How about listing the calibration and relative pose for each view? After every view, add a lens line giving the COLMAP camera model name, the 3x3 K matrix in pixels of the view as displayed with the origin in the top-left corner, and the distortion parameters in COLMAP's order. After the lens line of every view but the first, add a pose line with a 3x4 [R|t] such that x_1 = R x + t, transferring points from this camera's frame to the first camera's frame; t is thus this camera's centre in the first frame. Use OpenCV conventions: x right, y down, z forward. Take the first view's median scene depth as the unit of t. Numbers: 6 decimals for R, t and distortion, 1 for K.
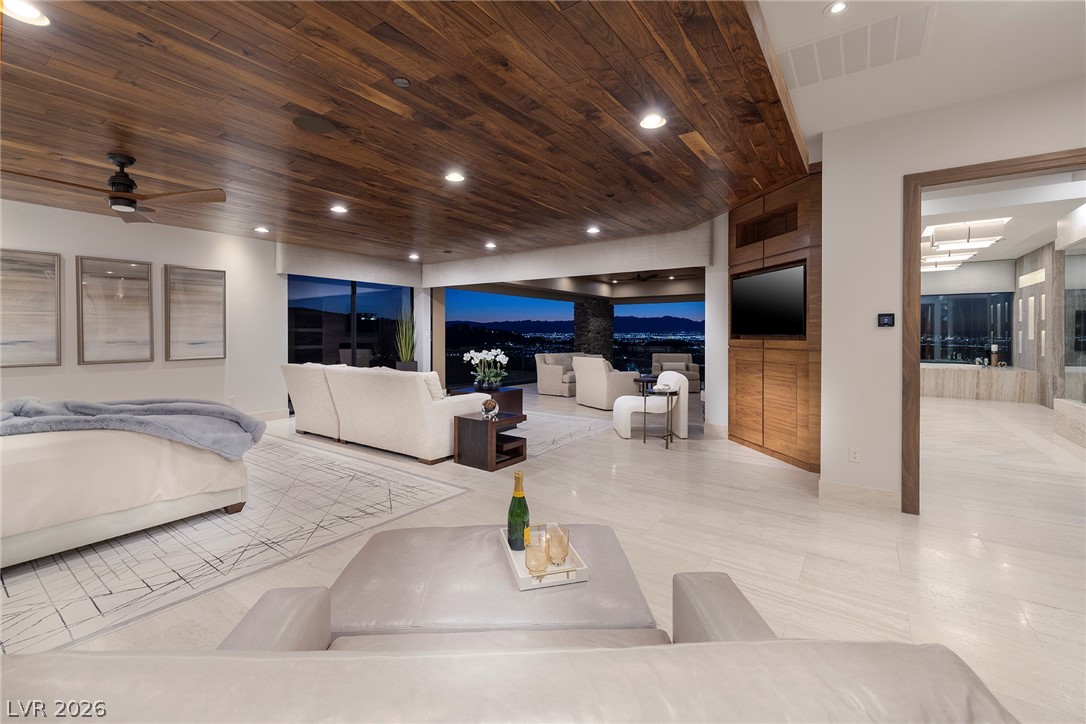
lens RADIAL K [[454.7, 0, 551.0], [0, 454.7, 338.0], [0, 0, 1]] dist [-0.003358, -0.000021]
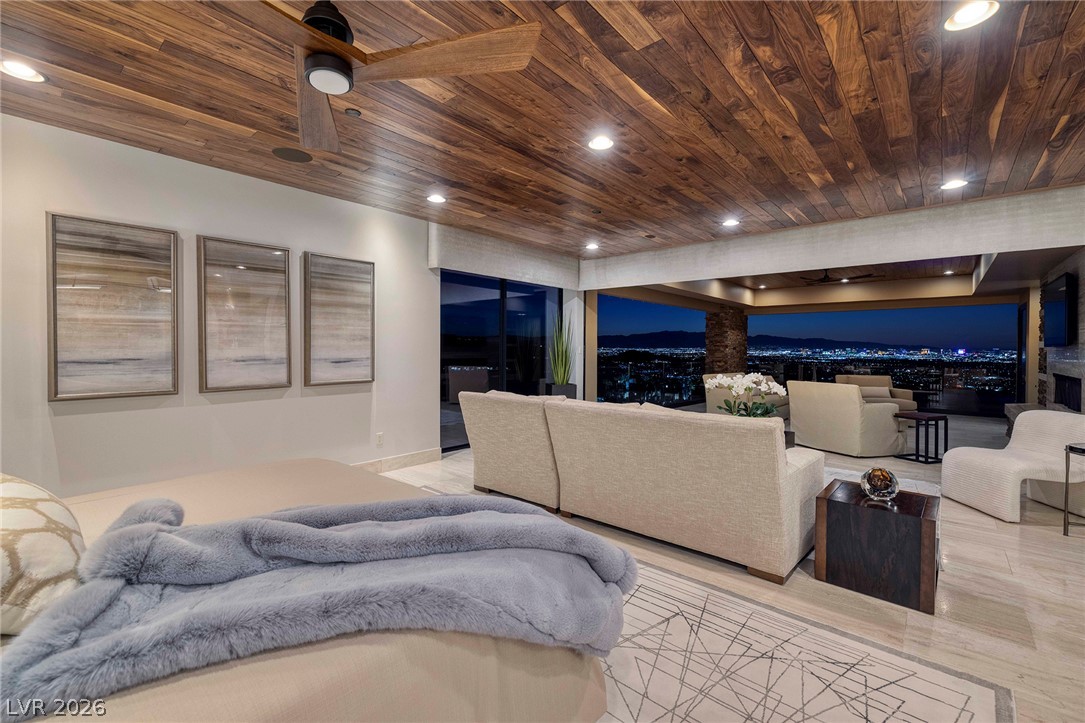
lens RADIAL K [[454.3, 0, 545.6], [0, 454.3, 356.4], [0, 0, 1]] dist [-0.003358, -0.000021]
pose [[0.993934, 0.006062, -0.109808, -0.369239], [-0.005072, 0.999944, 0.009296, -0.004905], [0.109859, -0.008682, 0.993909, 0.308018]]
